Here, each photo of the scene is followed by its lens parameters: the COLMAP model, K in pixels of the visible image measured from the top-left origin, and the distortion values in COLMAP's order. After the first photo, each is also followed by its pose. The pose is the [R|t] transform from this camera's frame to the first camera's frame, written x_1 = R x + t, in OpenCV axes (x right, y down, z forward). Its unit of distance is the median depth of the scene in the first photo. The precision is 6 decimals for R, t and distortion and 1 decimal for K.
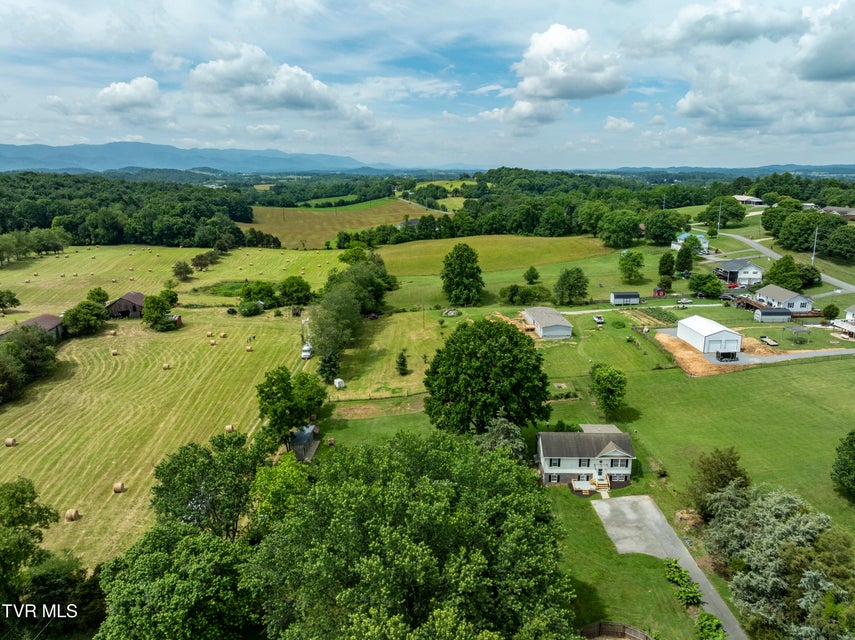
lens RADIAL K [[602.8, 0, 427.5], [0, 602.8, 320.0], [0, 0, 1]] dist [-0.042722, 0.000001]
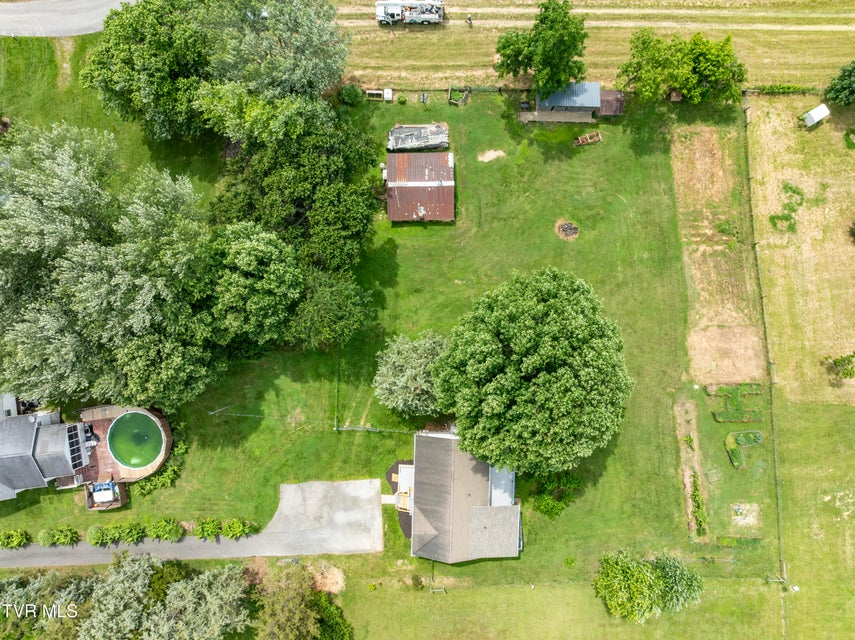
lens RADIAL K [[602.8, 0, 427.5], [0, 602.8, 320.0], [0, 0, 1]] dist [-0.042722, 0.000001]
pose [[0.022005, 0.999734, -0.006957, 0.053139], [-0.233379, 0.011903, 0.972313, -0.518568], [0.972137, -0.019772, 0.233579, 0.841399]]
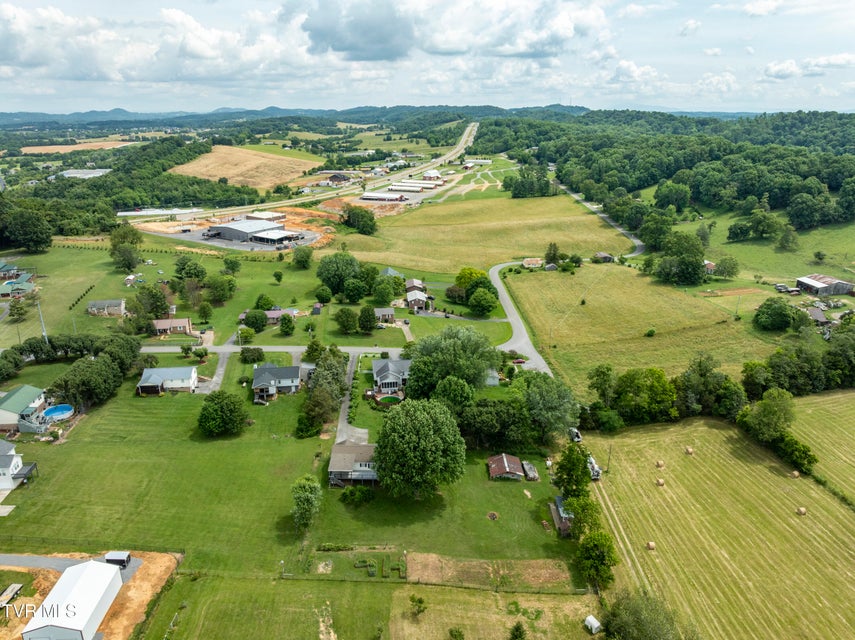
lens RADIAL K [[602.8, 0, 427.5], [0, 602.8, 320.0], [0, 0, 1]] dist [-0.042722, 0.000001]
pose [[-0.999592, 0.005938, -0.027946, 0.130959], [-0.010195, 0.839634, 0.543057, -0.994979], [0.026690, 0.543121, -0.839230, 2.242997]]
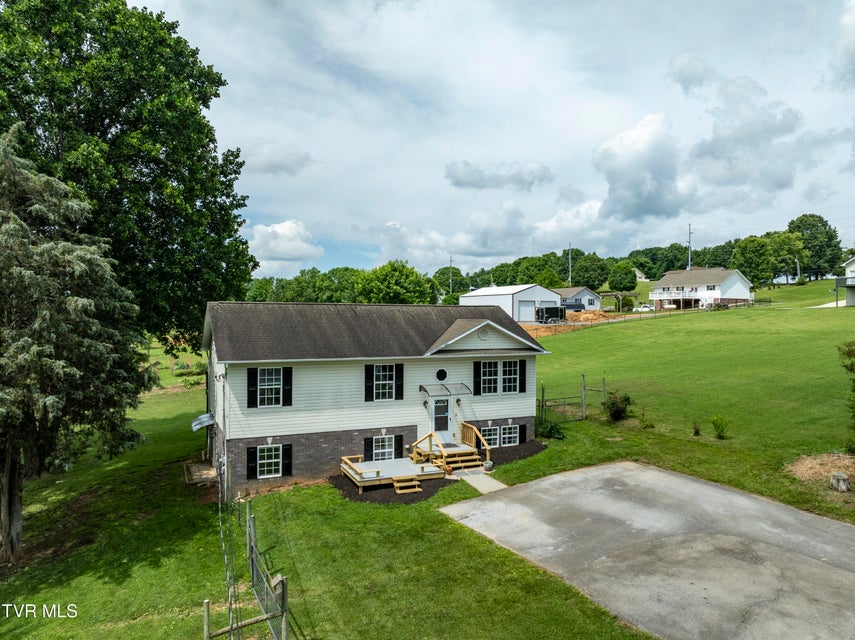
lens RADIAL K [[602.8, 0, 427.5], [0, 602.8, 320.0], [0, 0, 1]] dist [-0.042722, 0.000001]
pose [[0.892824, 0.009629, 0.450303, 0.161676], [0.100274, 0.970431, -0.219566, 0.272234], [-0.439102, 0.241187, 0.865458, 0.763703]]
